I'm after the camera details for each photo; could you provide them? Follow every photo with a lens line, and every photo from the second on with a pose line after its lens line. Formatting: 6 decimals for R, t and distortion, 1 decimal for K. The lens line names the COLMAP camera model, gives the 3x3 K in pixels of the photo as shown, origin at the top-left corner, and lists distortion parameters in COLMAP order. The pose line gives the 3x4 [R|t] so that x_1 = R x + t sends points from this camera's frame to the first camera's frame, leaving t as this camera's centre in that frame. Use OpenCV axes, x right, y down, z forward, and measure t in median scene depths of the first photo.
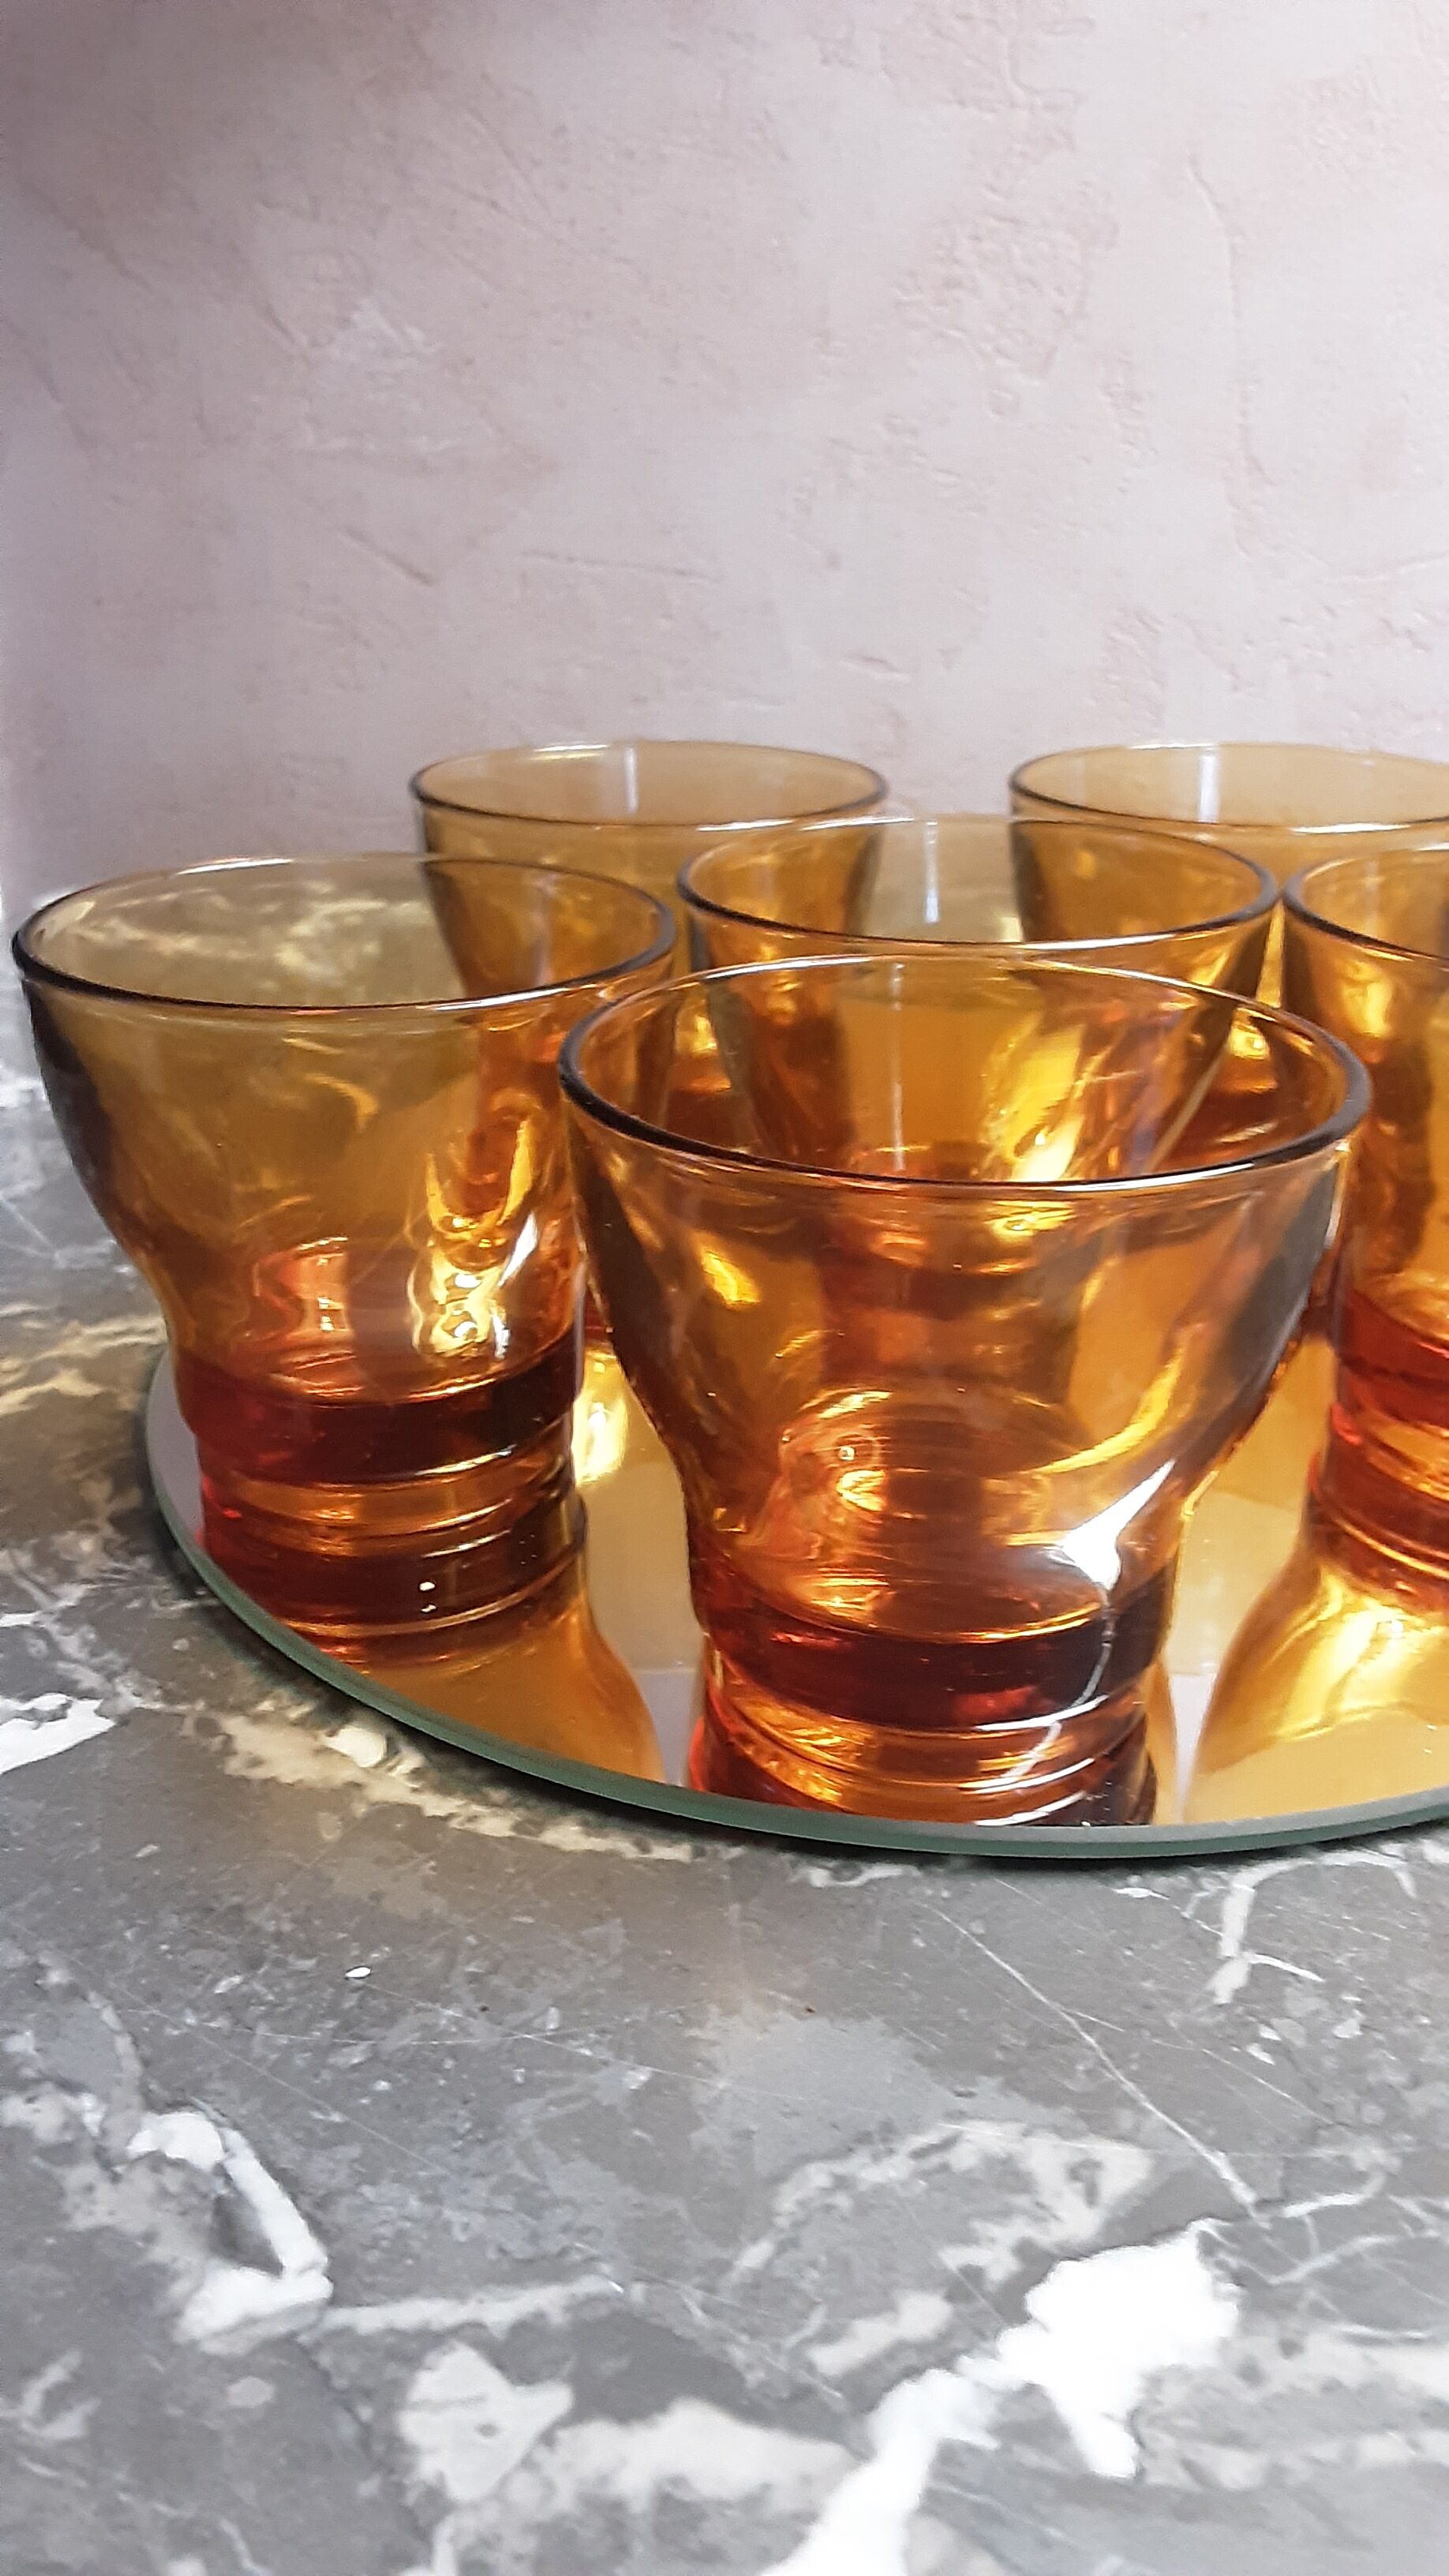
lens RADIAL K [[2186.4, 0, 729.4], [0, 2186.4, 1225.6], [0, 0, 1]] dist [0.155800, -0.252152]
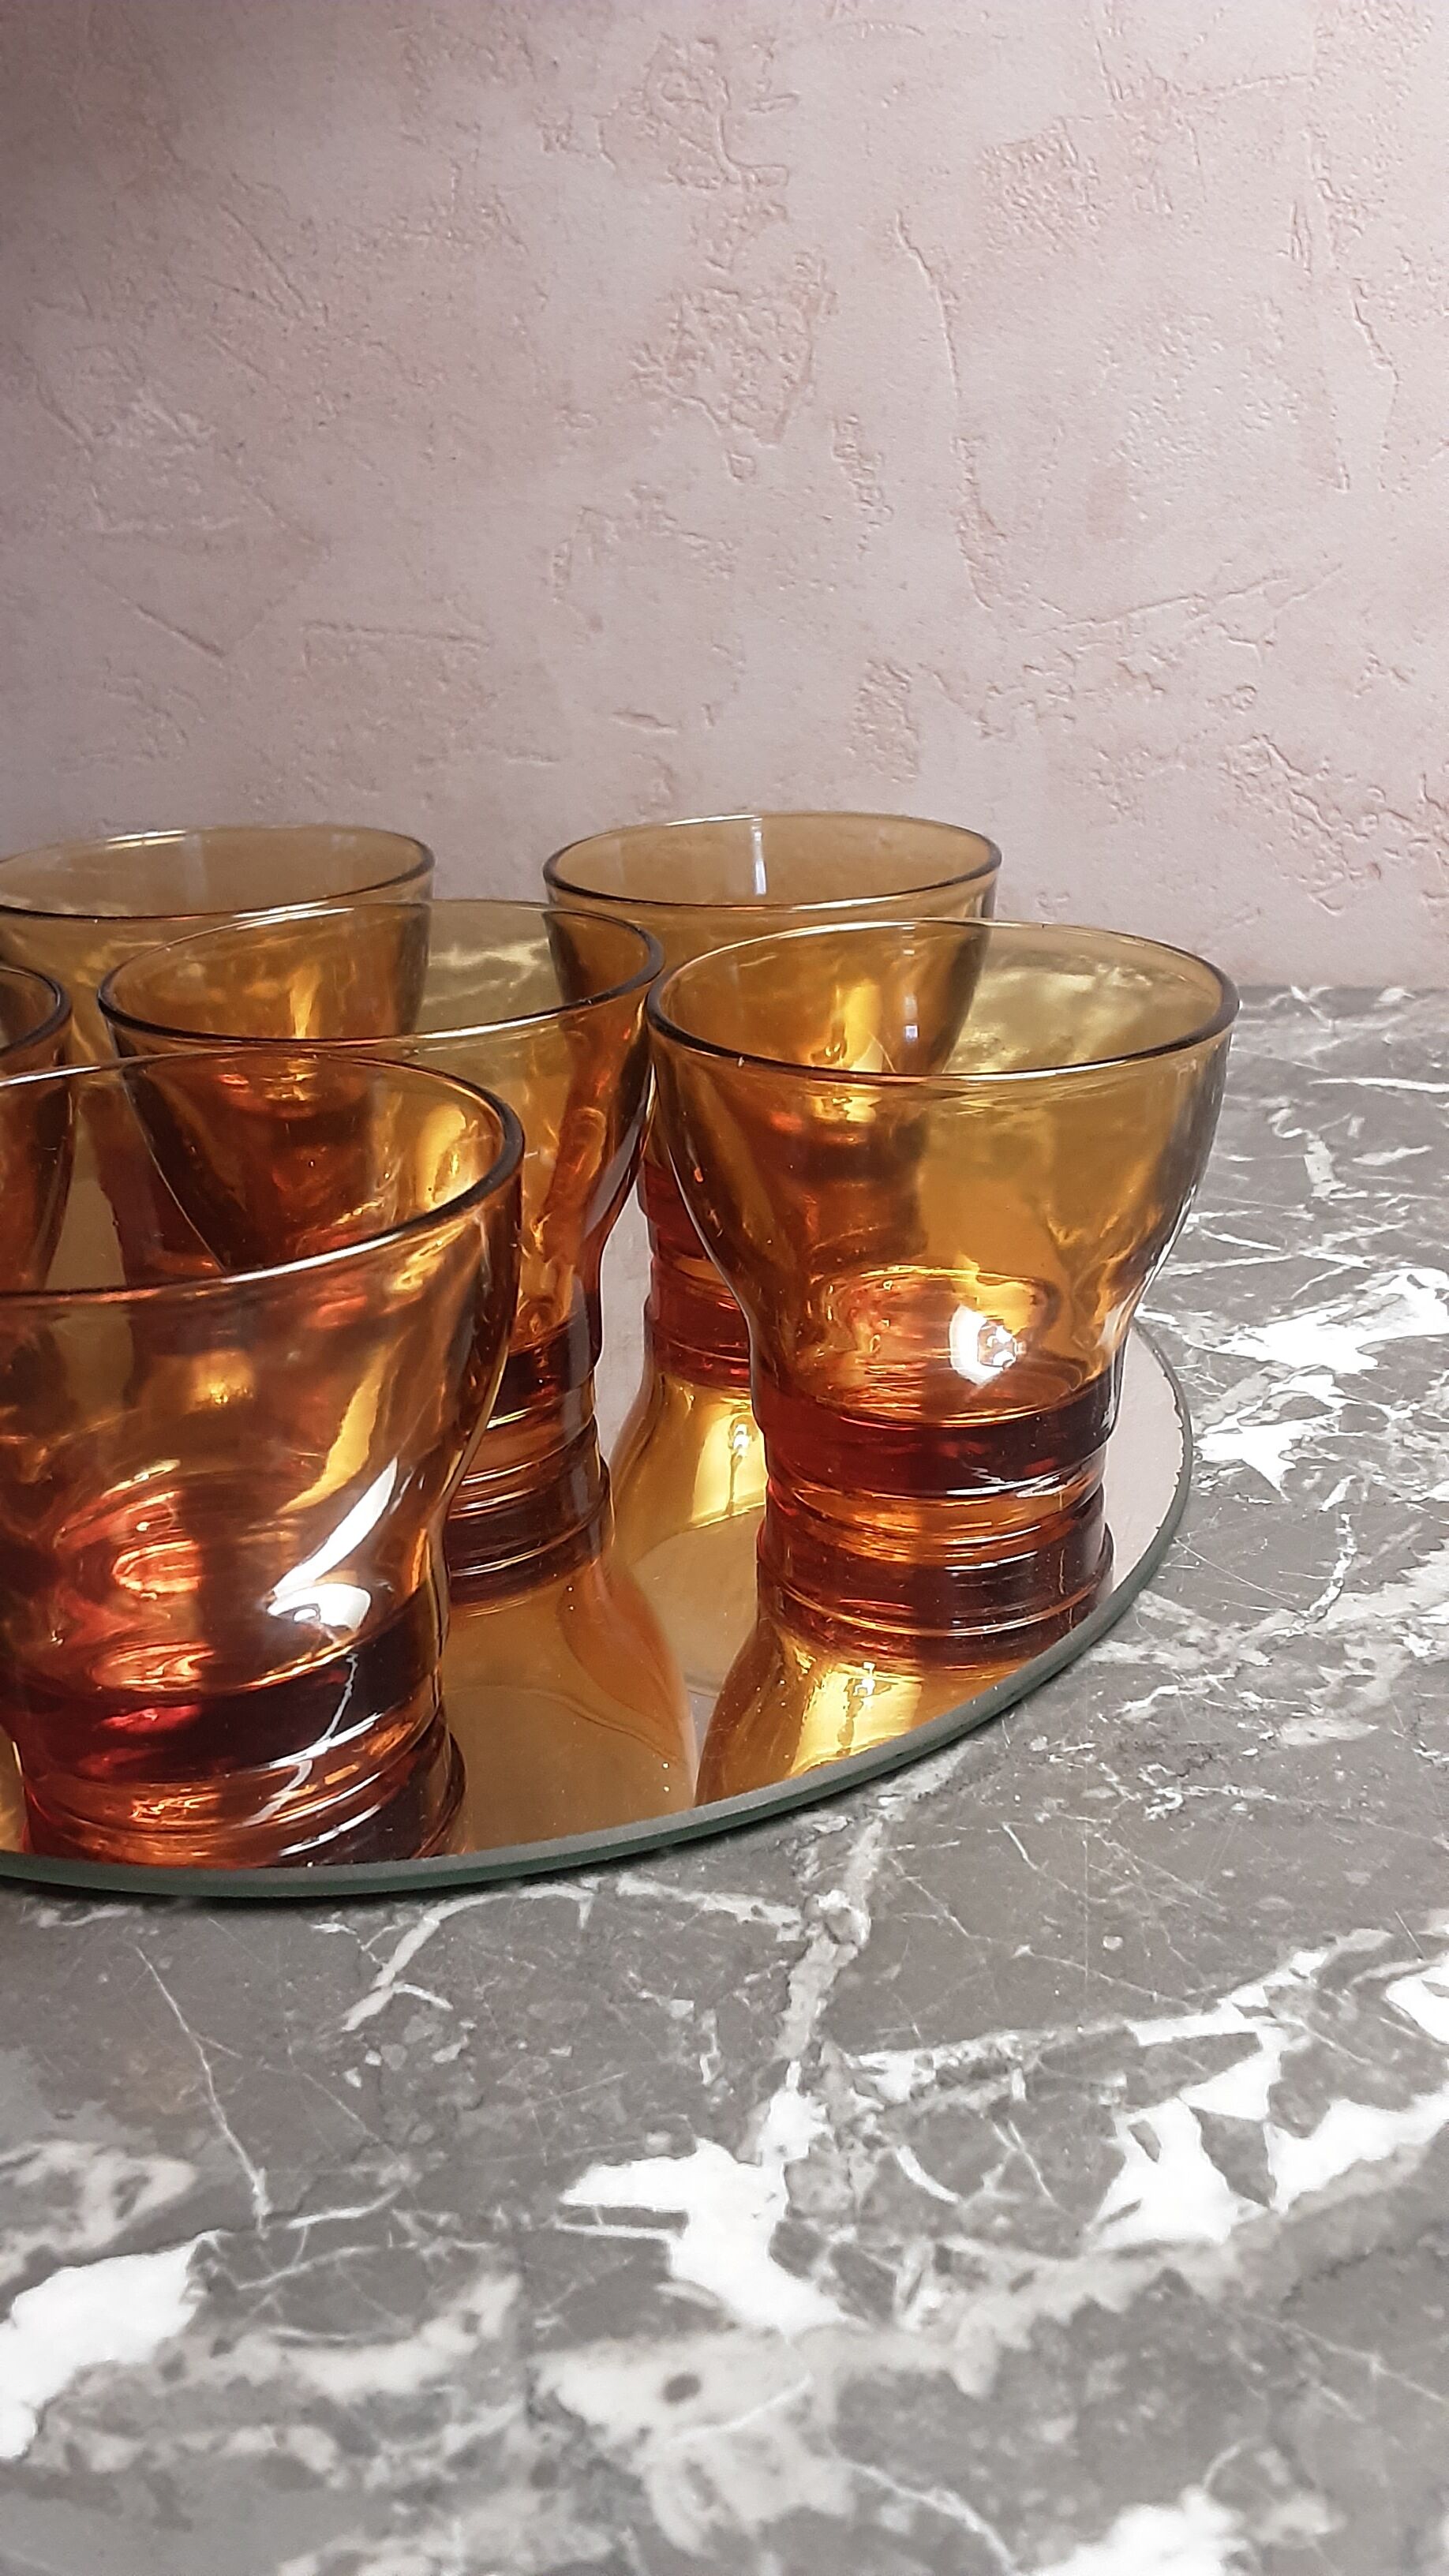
lens RADIAL K [[2186.4, 0, 729.4], [0, 2186.4, 1225.6], [0, 0, 1]] dist [0.155800, -0.252152]
pose [[0.997304, -0.017567, -0.071243, 0.188112], [0.017335, 0.999842, -0.003864, -0.013971], [0.071300, 0.002619, 0.997452, -0.027401]]
